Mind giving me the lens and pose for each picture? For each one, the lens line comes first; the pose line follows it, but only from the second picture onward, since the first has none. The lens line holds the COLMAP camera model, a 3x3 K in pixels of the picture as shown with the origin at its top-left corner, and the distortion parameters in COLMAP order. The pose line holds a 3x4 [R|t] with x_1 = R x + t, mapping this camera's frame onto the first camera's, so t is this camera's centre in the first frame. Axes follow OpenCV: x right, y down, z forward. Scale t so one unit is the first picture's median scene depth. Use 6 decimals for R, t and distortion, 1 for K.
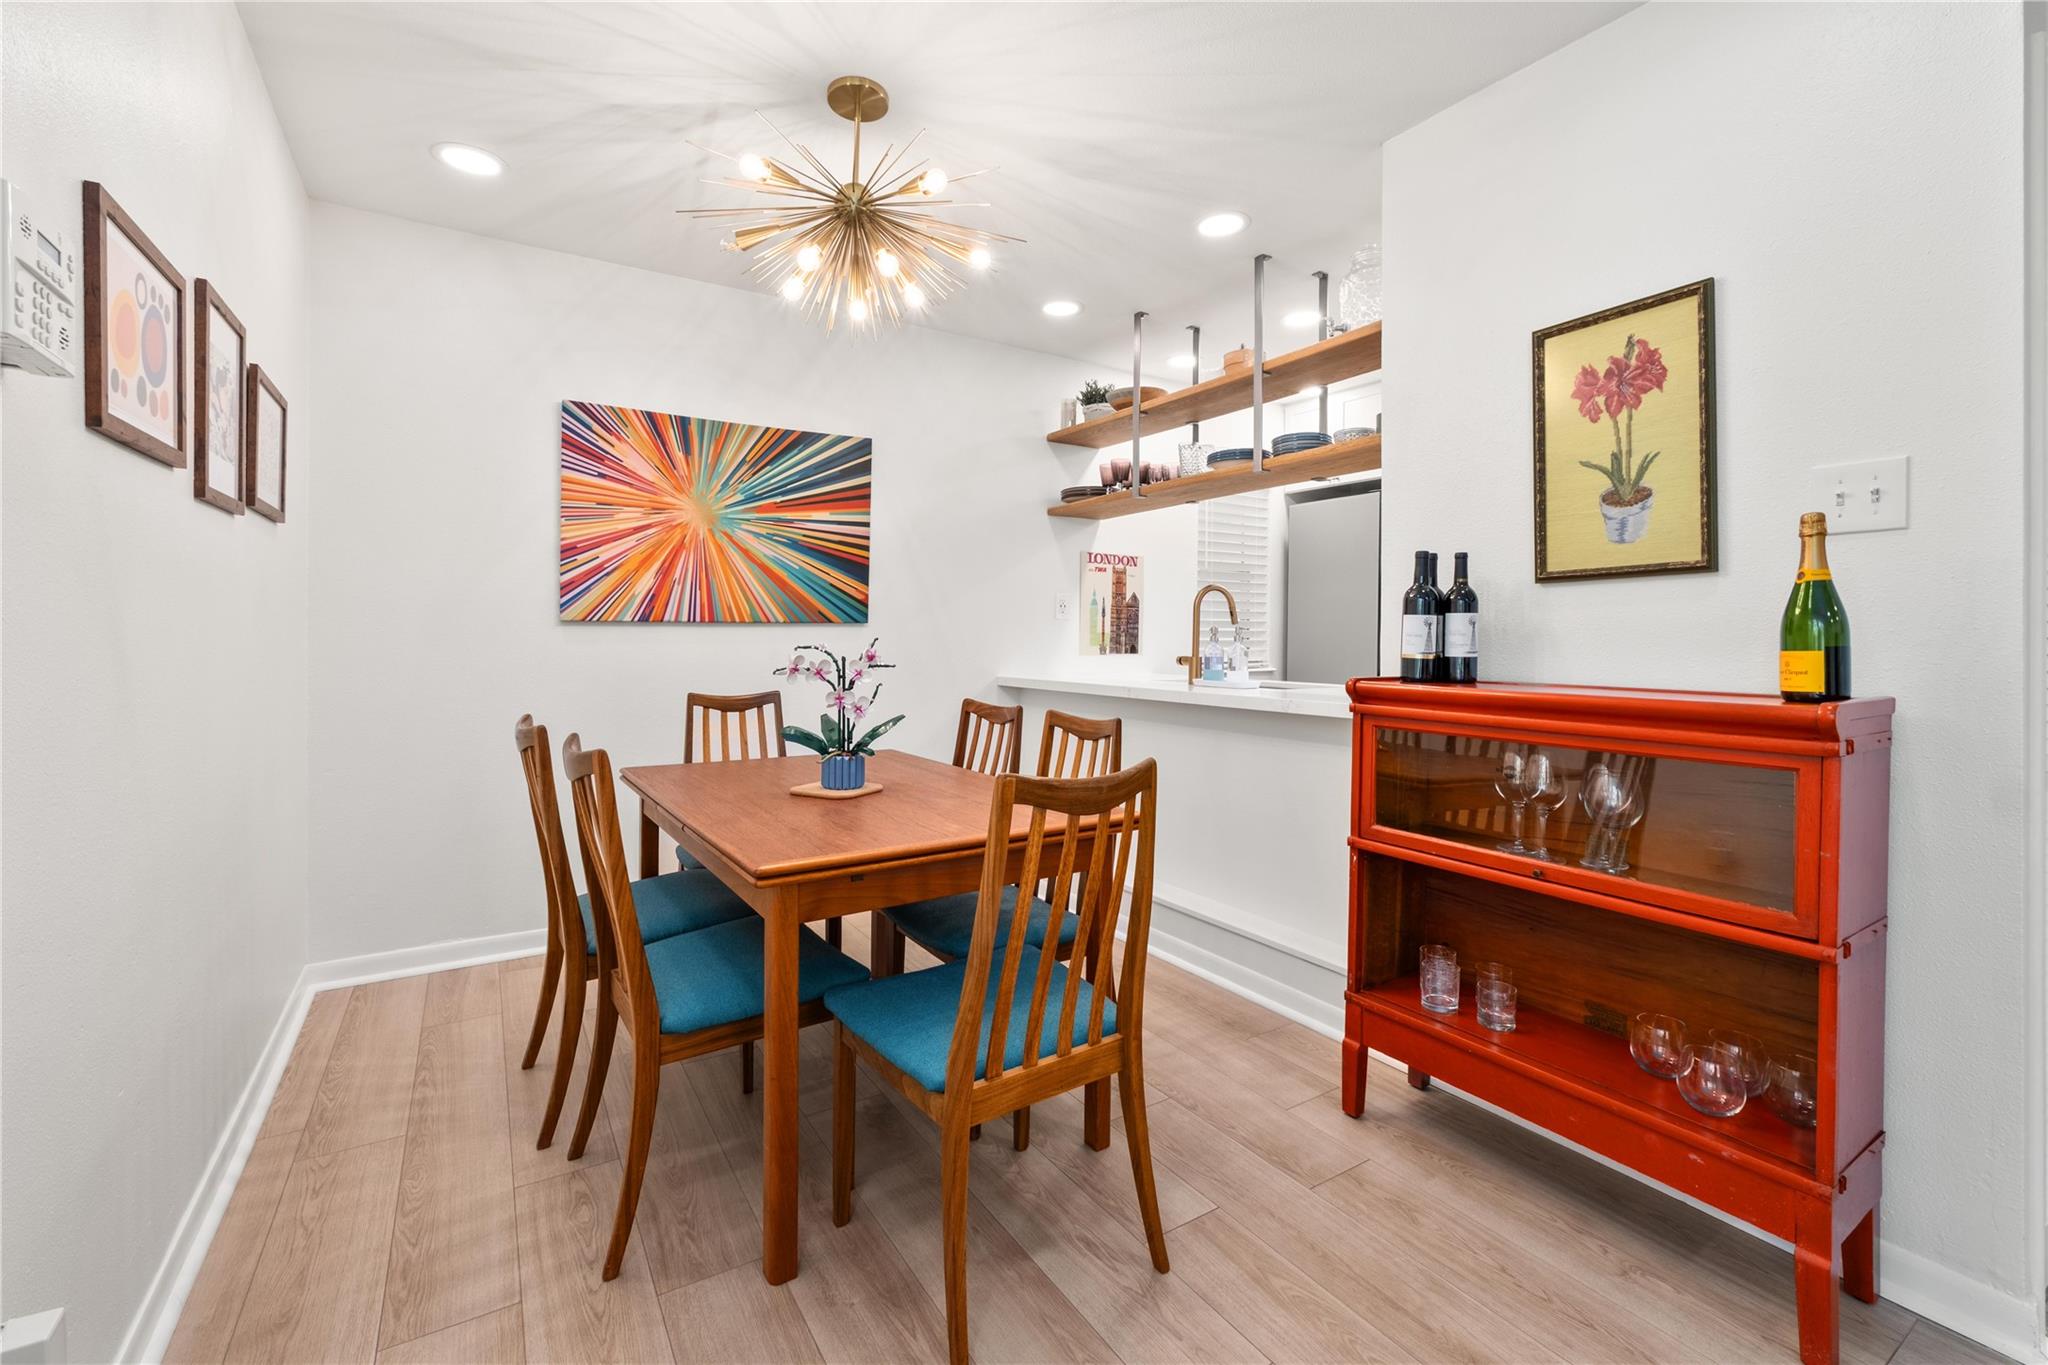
lens RADIAL K [[867.5, 0, 1023.6], [0, 867.5, 642.3], [0, 0, 1]] dist [-0.024519, 0.008852]
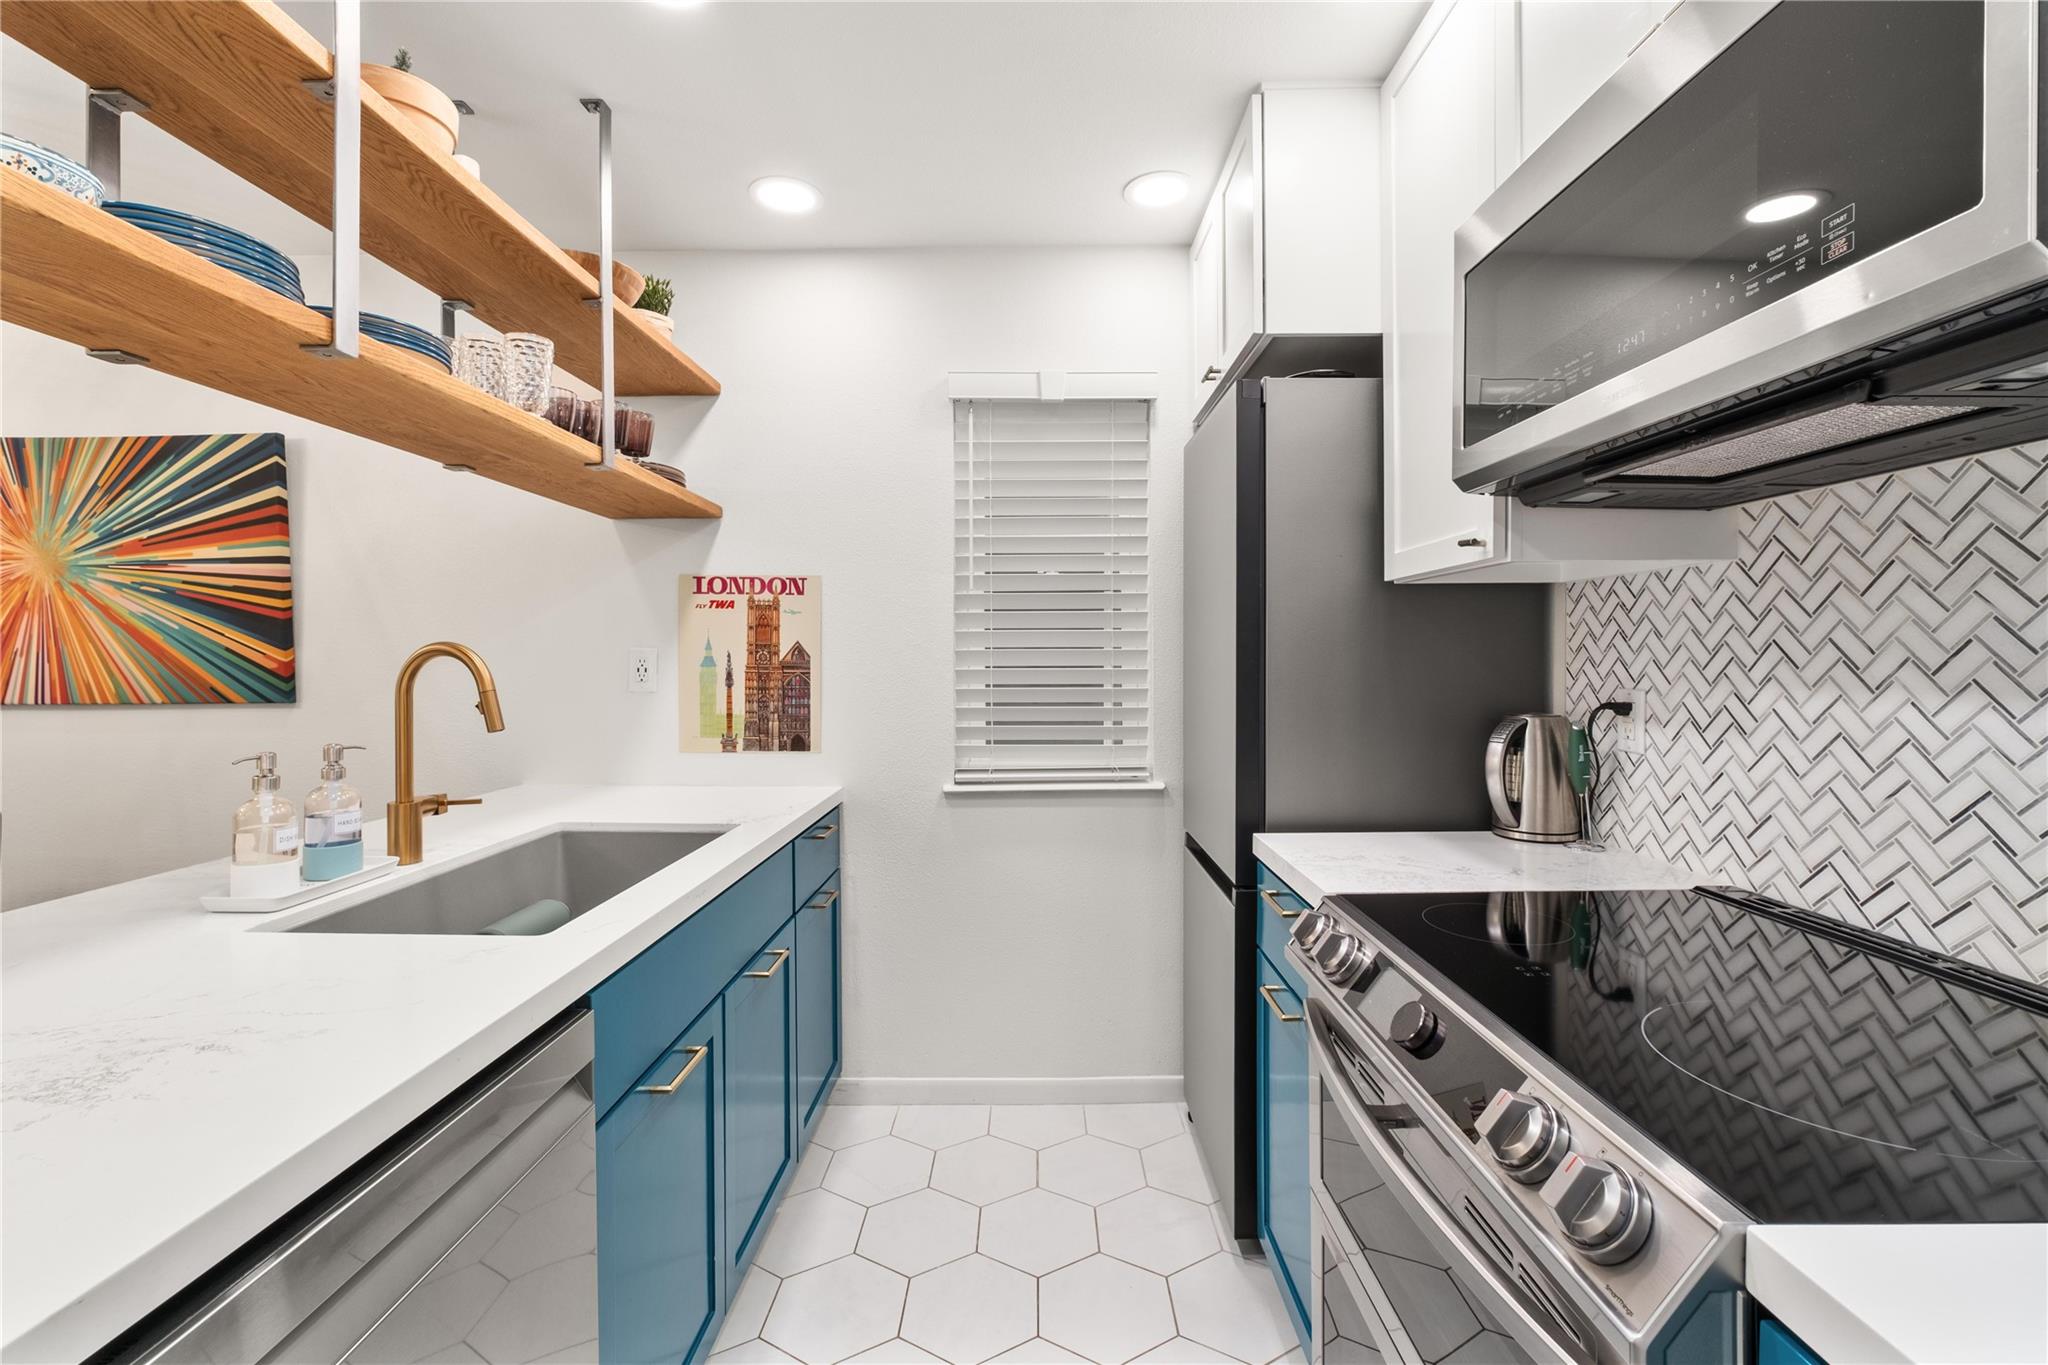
lens RADIAL K [[867.5, 0, 1023.6], [0, 867.5, 642.3], [0, 0, 1]] dist [-0.024519, 0.008852]
pose [[0.839285, -0.010758, -0.543586, 0.797098], [0.000544, 0.999820, -0.018947, -0.067218], [0.543692, 0.015606, 0.839140, 0.884390]]
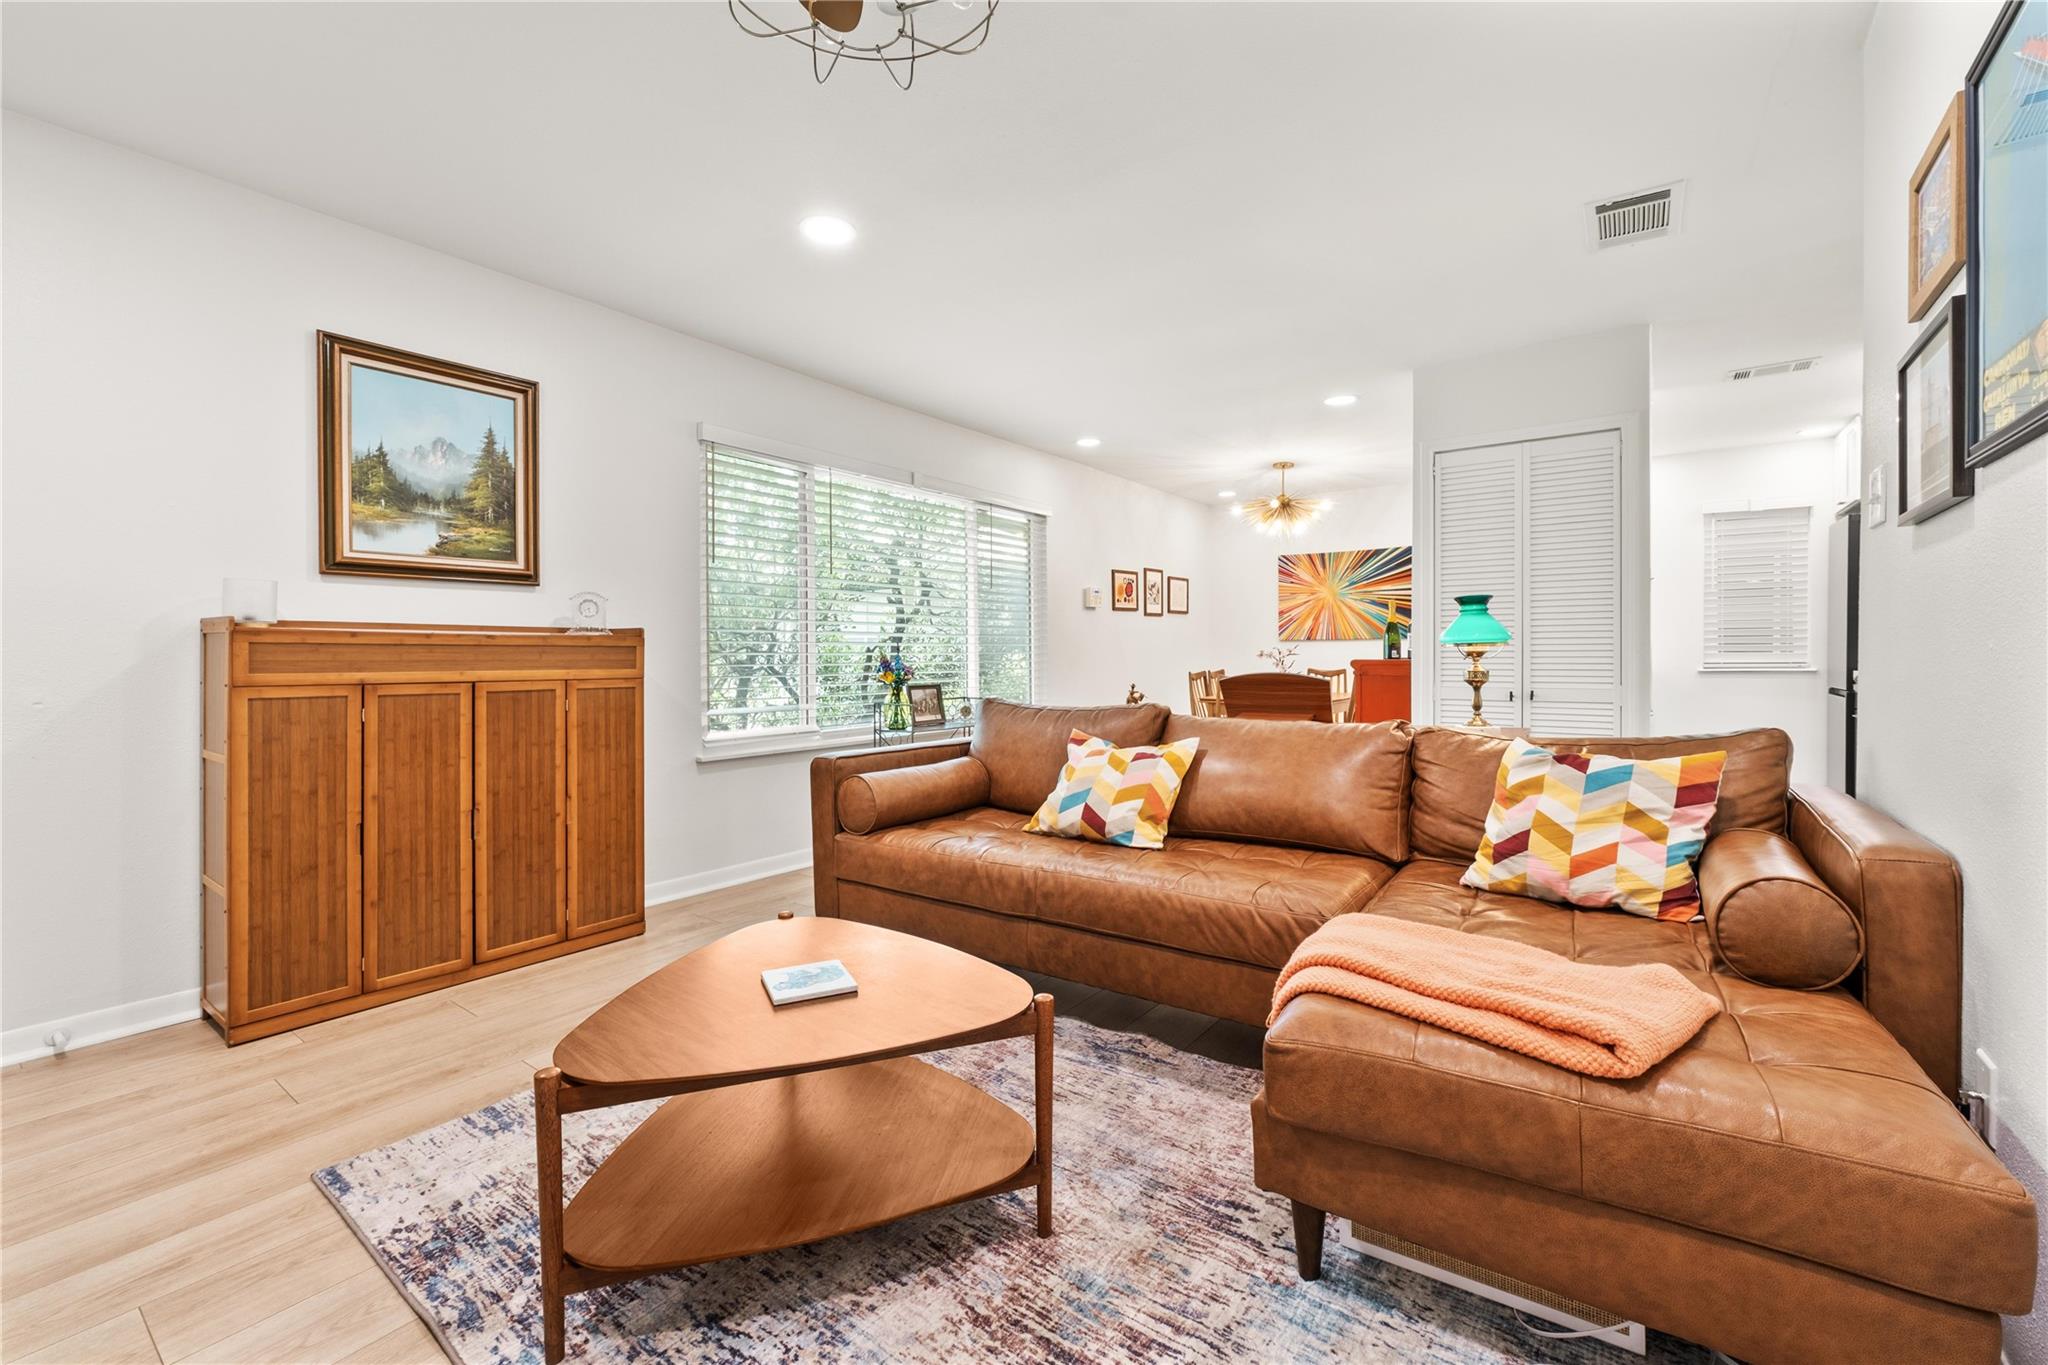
lens RADIAL K [[845.1, 0, 1056.9], [0, 845.1, 653.7], [0, 0, 1]] dist [-0.001158, 0.006632]
pose [[0.397241, -0.002401, -0.917711, 1.500375], [-0.003032, 0.999988, -0.003928, 0.026952], [0.917709, 0.004343, 0.397229, -0.612491]]
